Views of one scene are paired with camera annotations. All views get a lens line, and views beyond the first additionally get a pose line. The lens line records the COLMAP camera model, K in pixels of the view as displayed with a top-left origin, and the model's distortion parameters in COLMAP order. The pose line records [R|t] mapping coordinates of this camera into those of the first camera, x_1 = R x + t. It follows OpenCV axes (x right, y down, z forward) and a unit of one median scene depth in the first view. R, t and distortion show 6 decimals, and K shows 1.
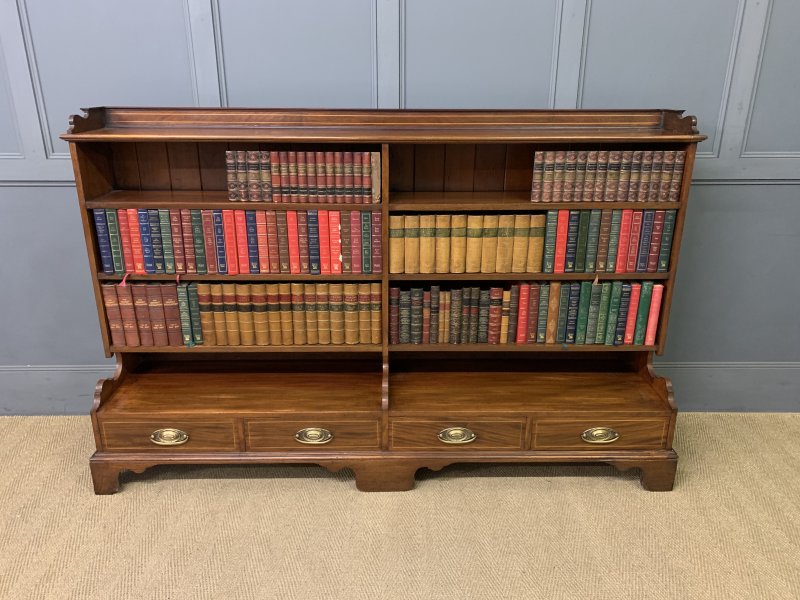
lens RADIAL K [[615.8, 0, 398.4], [0, 615.8, 296.1], [0, 0, 1]] dist [0.037364, -0.026087]
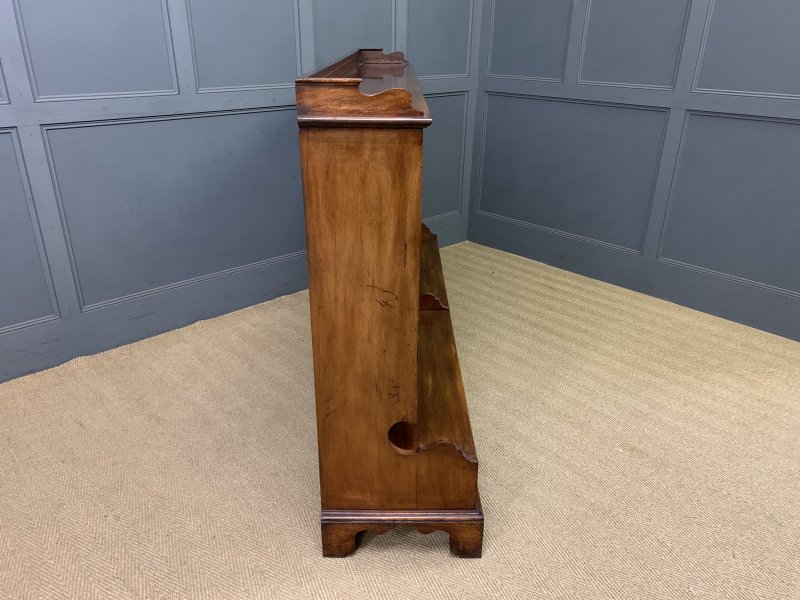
lens RADIAL K [[615.8, 0, 398.0], [0, 615.8, 303.8], [0, 0, 1]] dist [0.037364, -0.026087]
pose [[0.003095, -0.411286, 0.911501, -1.099936], [0.327404, 0.861684, 0.387696, -0.320130], [-0.944879, 0.297229, 0.137323, 0.900083]]
